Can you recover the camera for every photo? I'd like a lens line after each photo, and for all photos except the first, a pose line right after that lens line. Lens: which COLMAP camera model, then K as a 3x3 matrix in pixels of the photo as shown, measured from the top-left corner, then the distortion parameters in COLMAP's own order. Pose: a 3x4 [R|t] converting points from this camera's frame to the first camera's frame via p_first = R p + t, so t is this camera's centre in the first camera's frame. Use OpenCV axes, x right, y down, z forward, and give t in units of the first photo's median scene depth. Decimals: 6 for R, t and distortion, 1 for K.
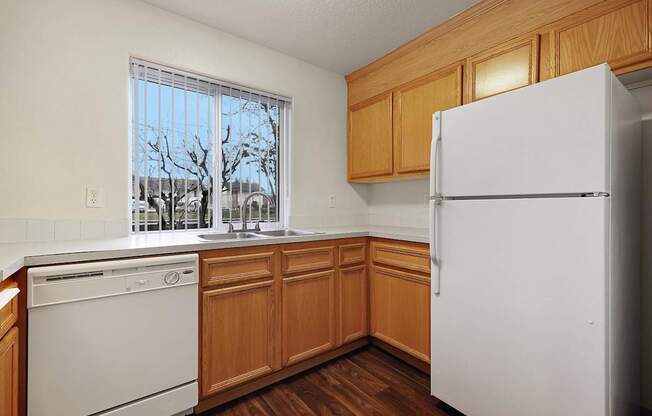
lens RADIAL K [[292.3, 0, 328.1], [0, 292.3, 206.1], [0, 0, 1]] dist [0.001410, 0.000105]
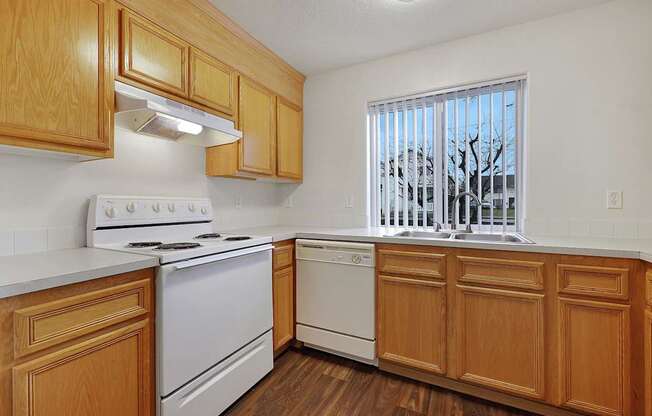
lens RADIAL K [[261.0, 0, 326.0], [0, 261.0, 208.0], [0, 0, 1]] dist [-0.001986, -0.000106]
pose [[0.433158, 0.008694, -0.901276, 0.428282], [0.004235, 0.999923, 0.011680, -0.011237], [0.901308, -0.008876, 0.433087, 0.264536]]
